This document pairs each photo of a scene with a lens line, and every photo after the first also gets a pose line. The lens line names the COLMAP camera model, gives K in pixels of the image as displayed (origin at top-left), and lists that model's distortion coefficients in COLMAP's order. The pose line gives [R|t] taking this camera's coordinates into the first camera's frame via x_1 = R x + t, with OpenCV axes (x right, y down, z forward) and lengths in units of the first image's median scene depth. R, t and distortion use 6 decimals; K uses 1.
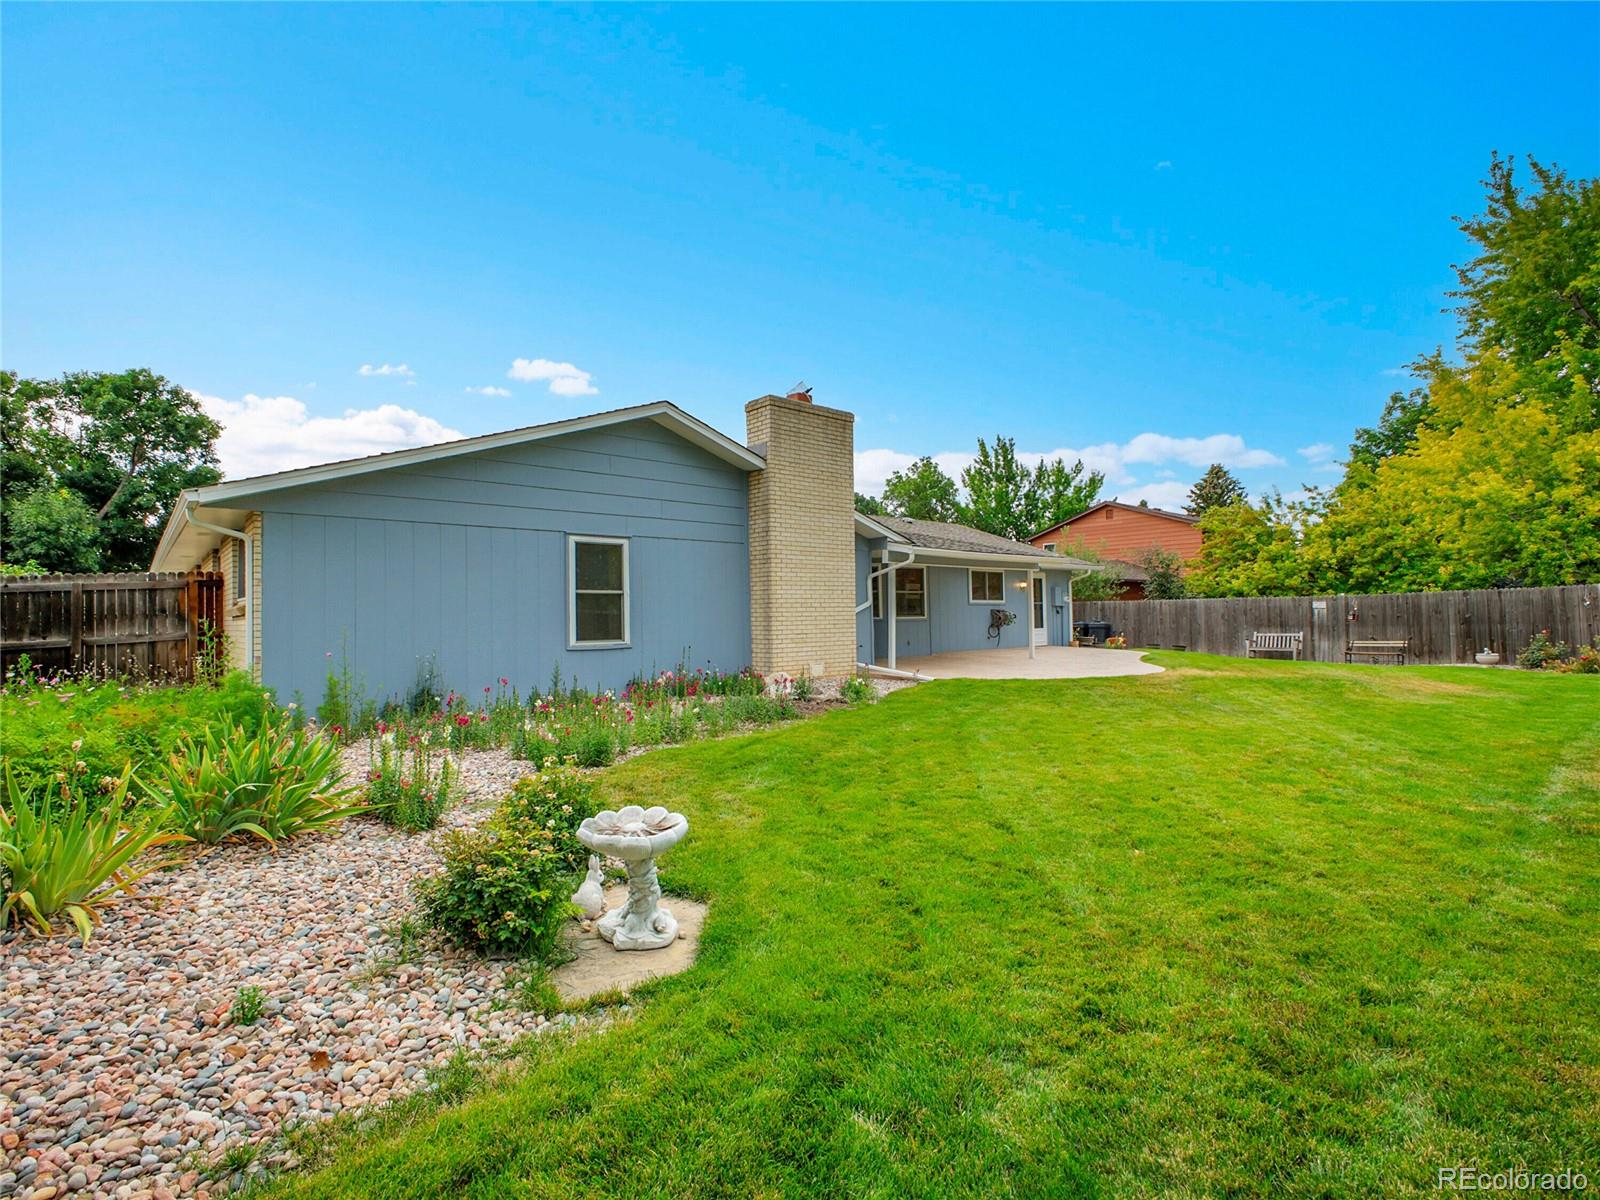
lens RADIAL K [[776.7, 0, 802.8], [0, 776.7, 605.4], [0, 0, 1]] dist [-0.002565, -0.000049]
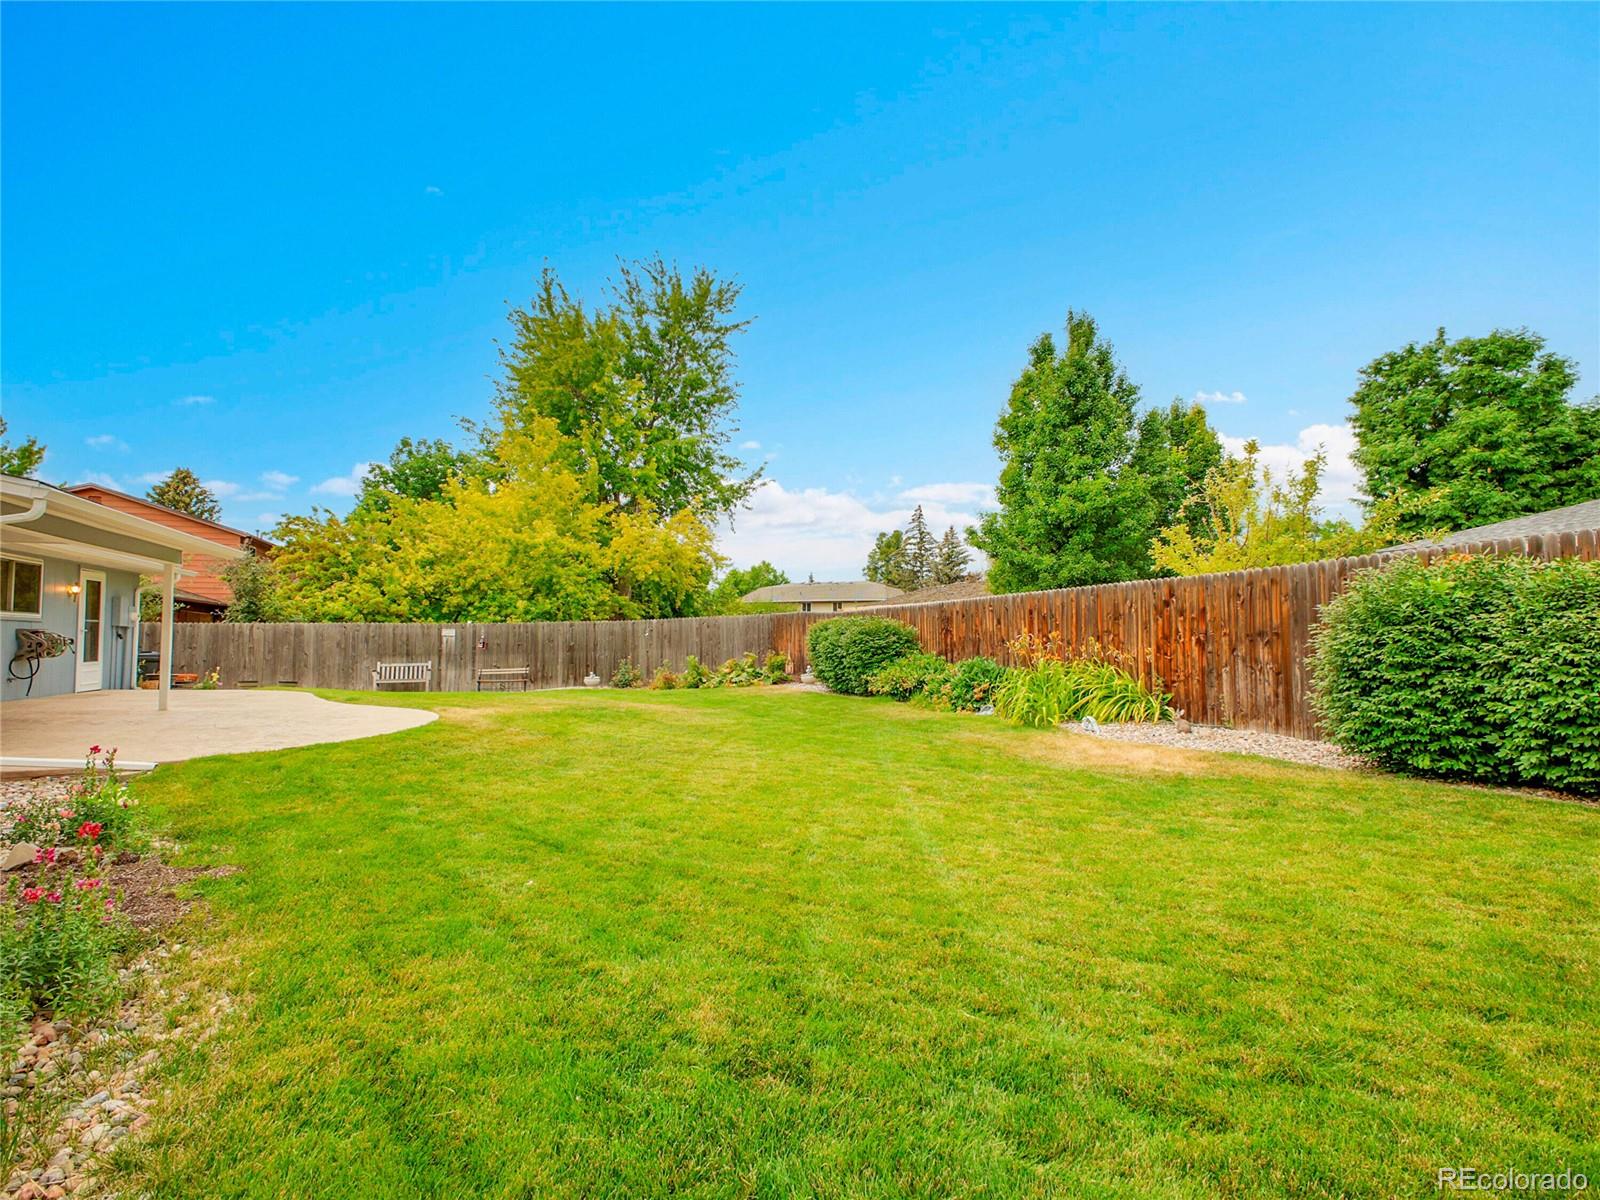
lens RADIAL K [[776.7, 0, 799.9], [0, 776.7, 600.0], [0, 0, 1]] dist [-0.002565, -0.000049]
pose [[0.337968, 0.058472, 0.939340, -0.085766], [-0.012299, 0.998257, -0.057715, 0.008984], [-0.941077, 0.007953, 0.338098, 0.263443]]
